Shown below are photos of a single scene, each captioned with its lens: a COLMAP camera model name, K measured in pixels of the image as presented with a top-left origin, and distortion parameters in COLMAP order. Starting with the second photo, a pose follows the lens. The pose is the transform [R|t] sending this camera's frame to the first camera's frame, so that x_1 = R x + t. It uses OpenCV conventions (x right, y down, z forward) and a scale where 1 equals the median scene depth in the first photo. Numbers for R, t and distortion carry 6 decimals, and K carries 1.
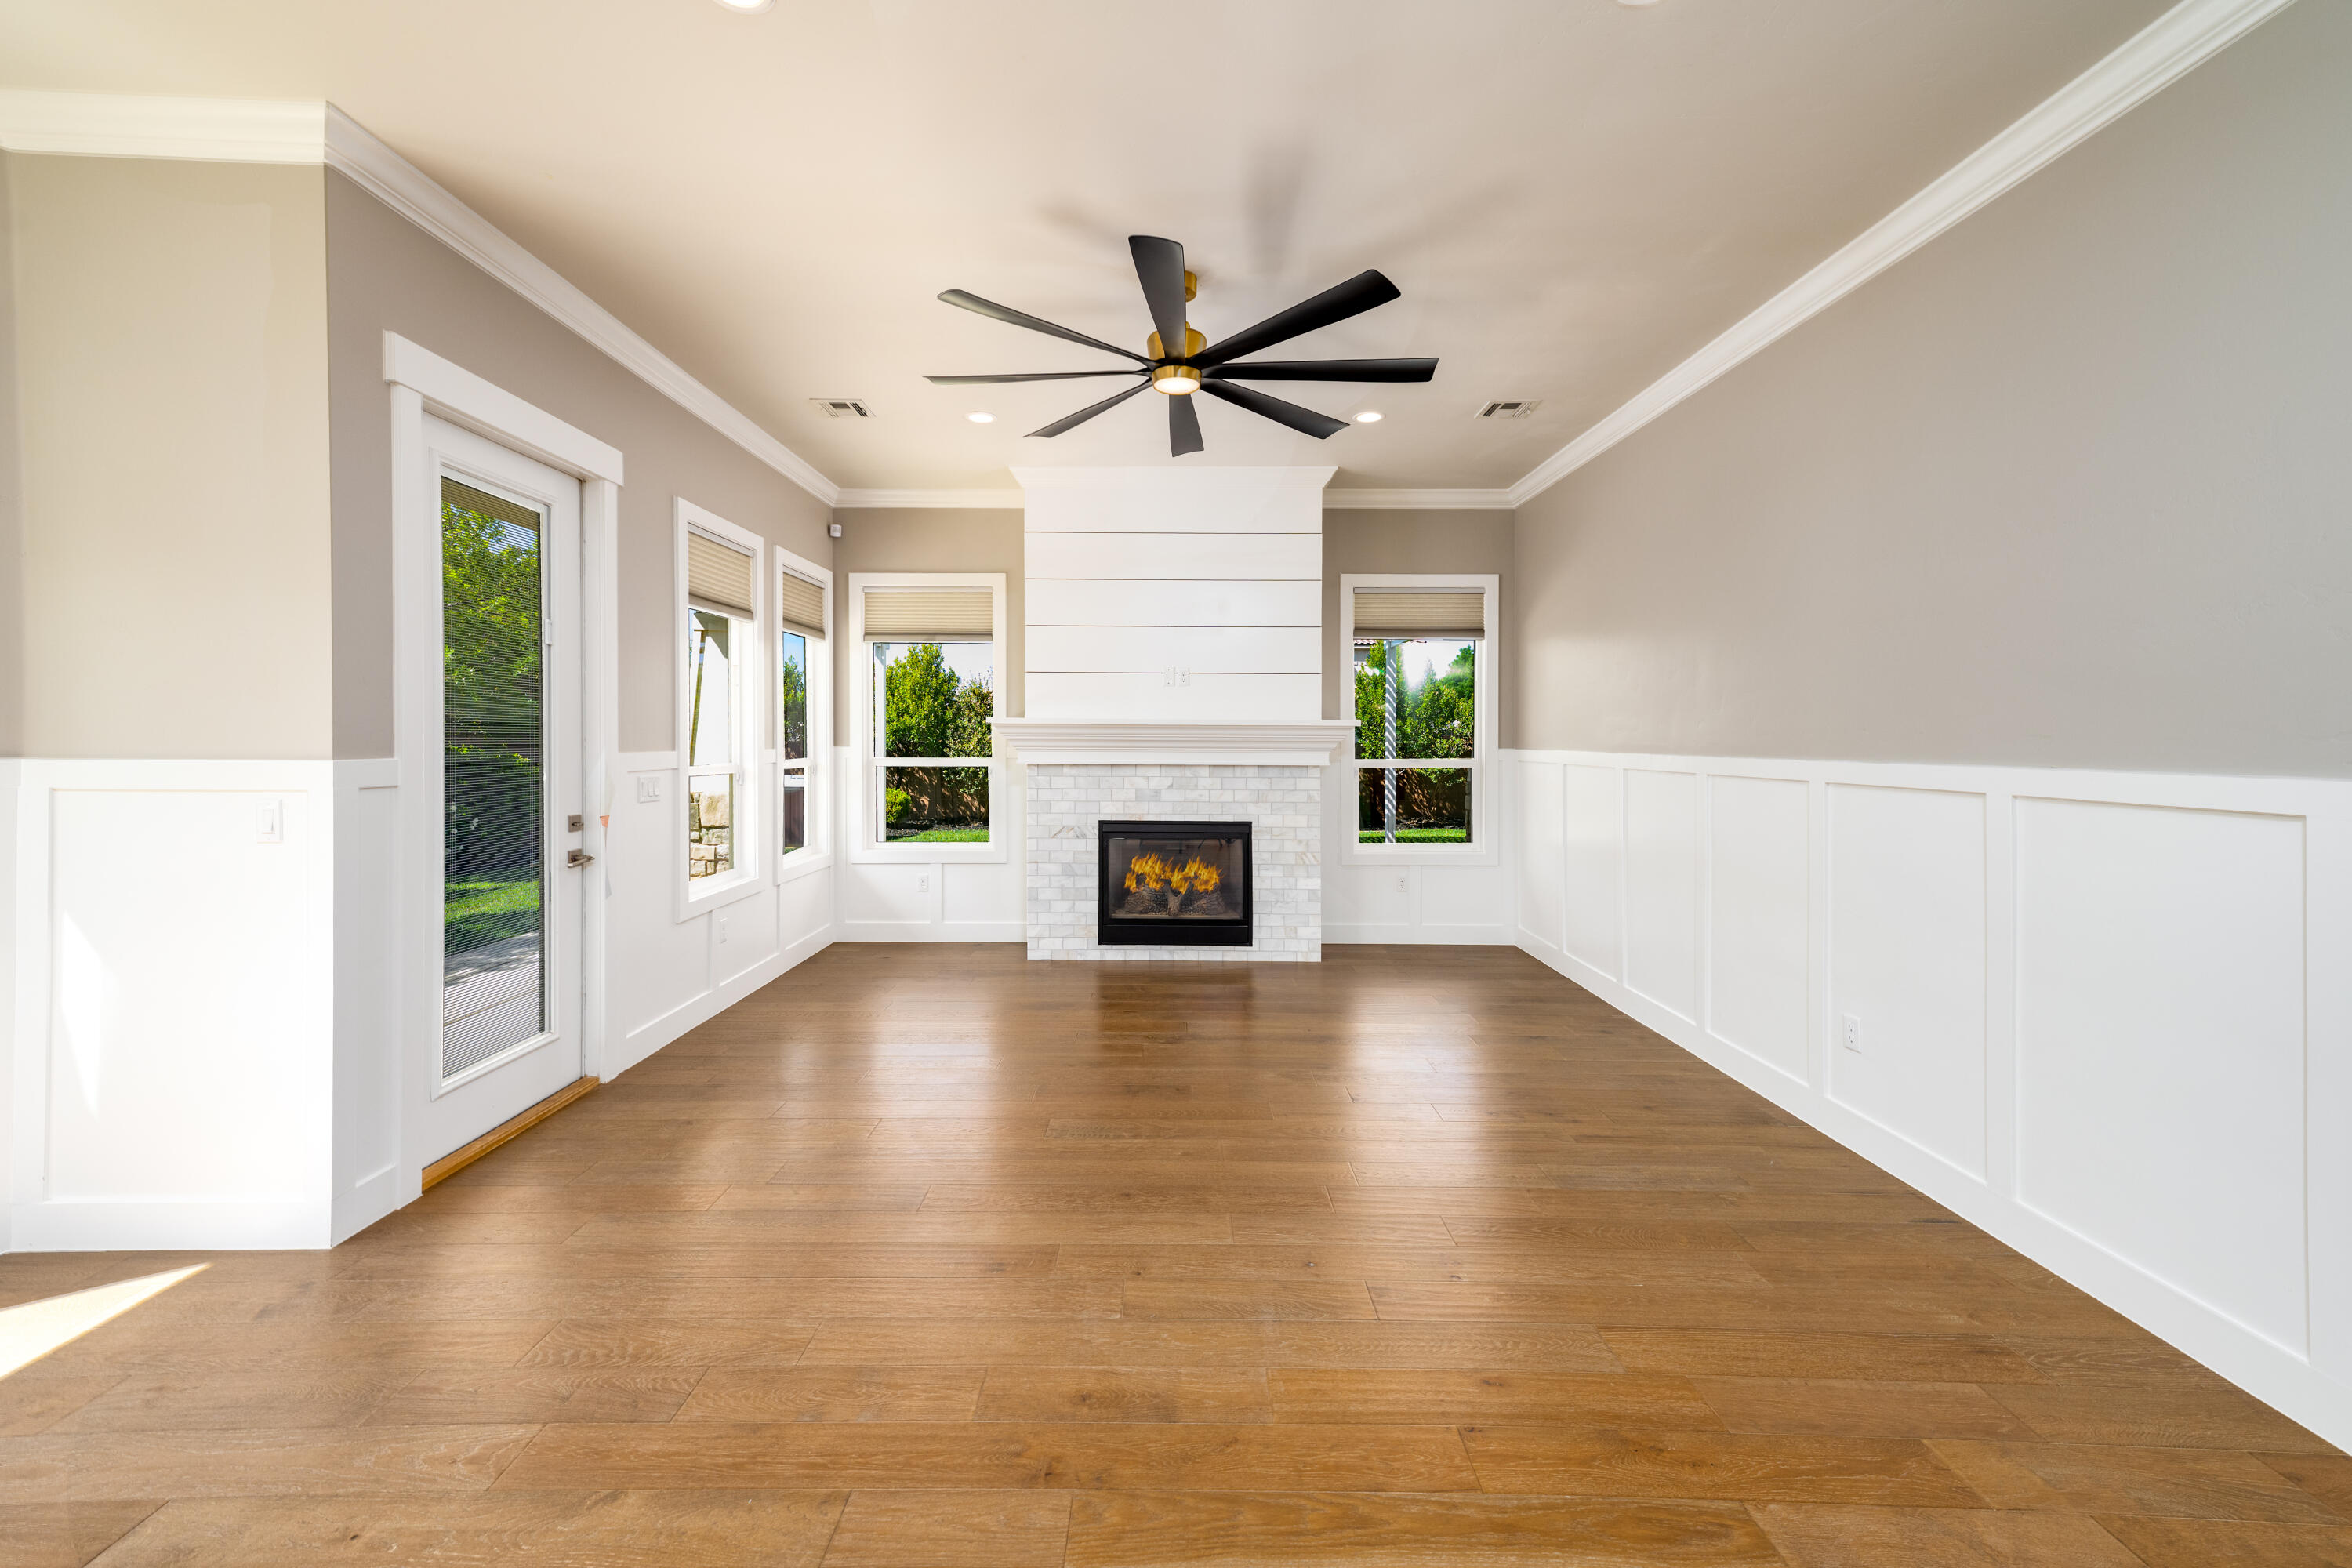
lens RADIAL K [[949.6, 0, 1176.0], [0, 949.6, 749.7], [0, 0, 1]] dist [0.022861, 0.000760]
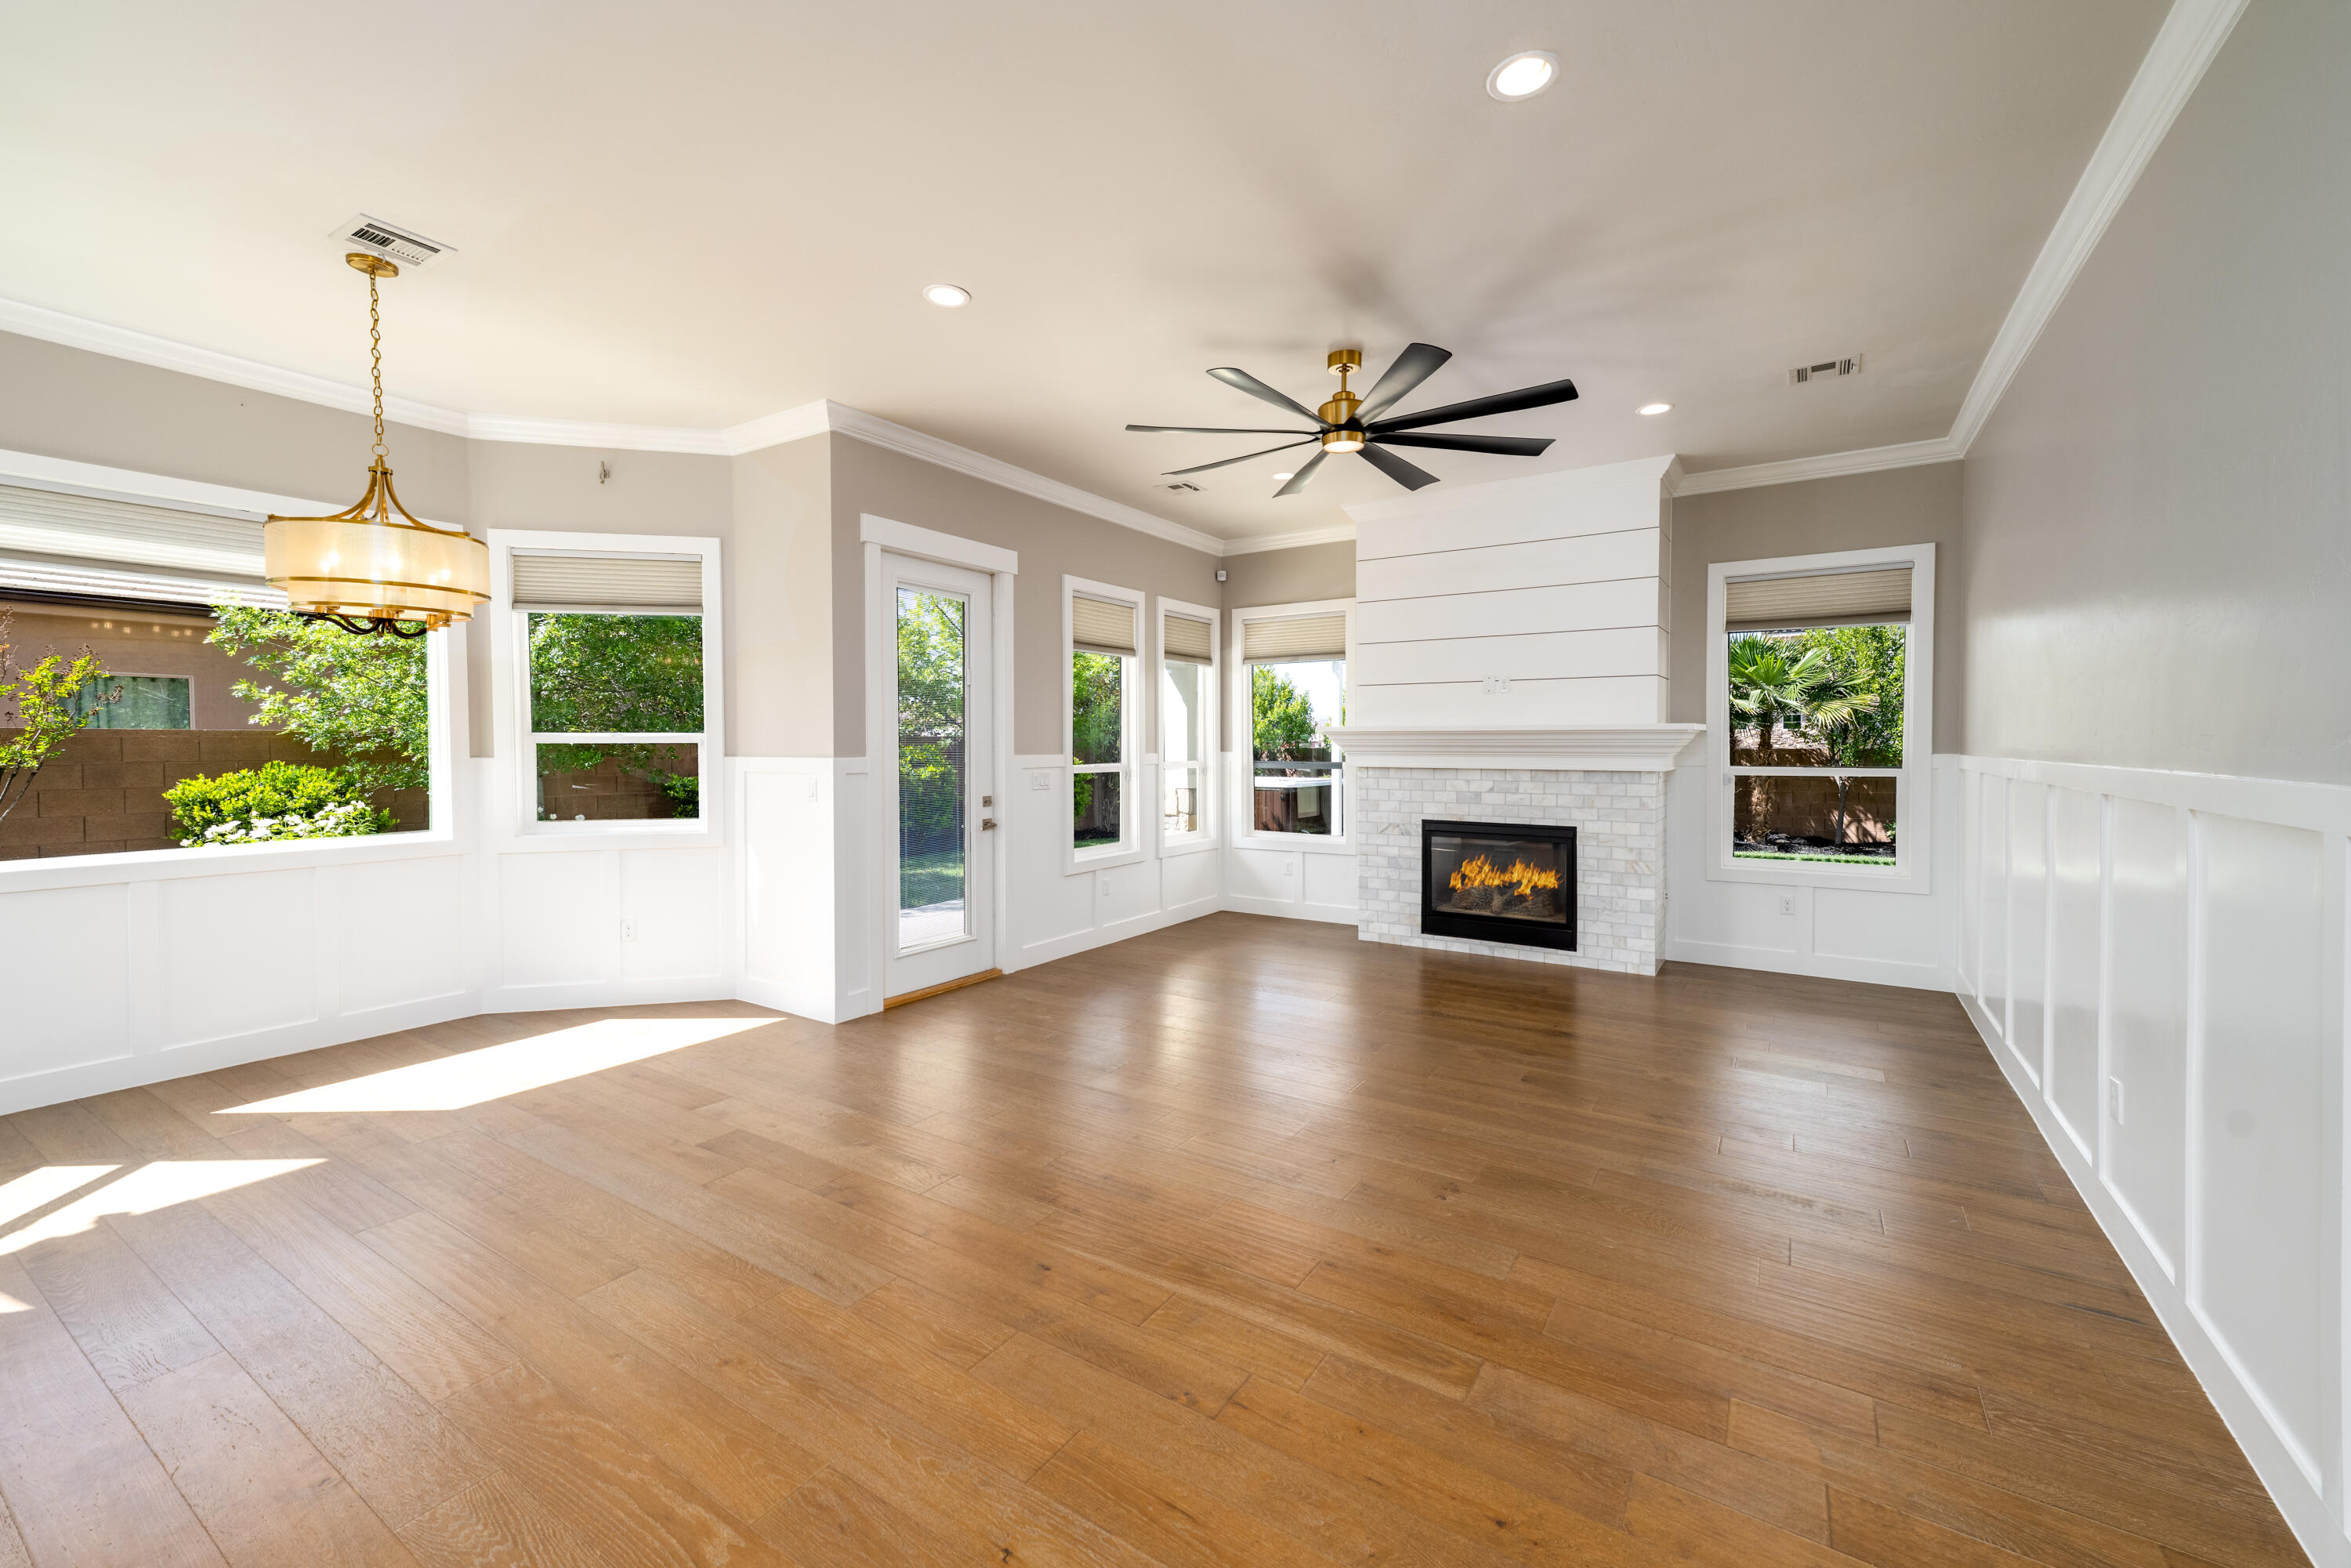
lens RADIAL K [[949.2, 0, 1174.0], [0, 949.2, 772.8], [0, 0, 1]] dist [0.022861, 0.000760]
pose [[0.842599, 0.011504, -0.538419, 0.264246], [-0.002347, 0.999841, 0.017691, 0.002392], [0.538537, -0.013643, 0.842492, -0.068090]]
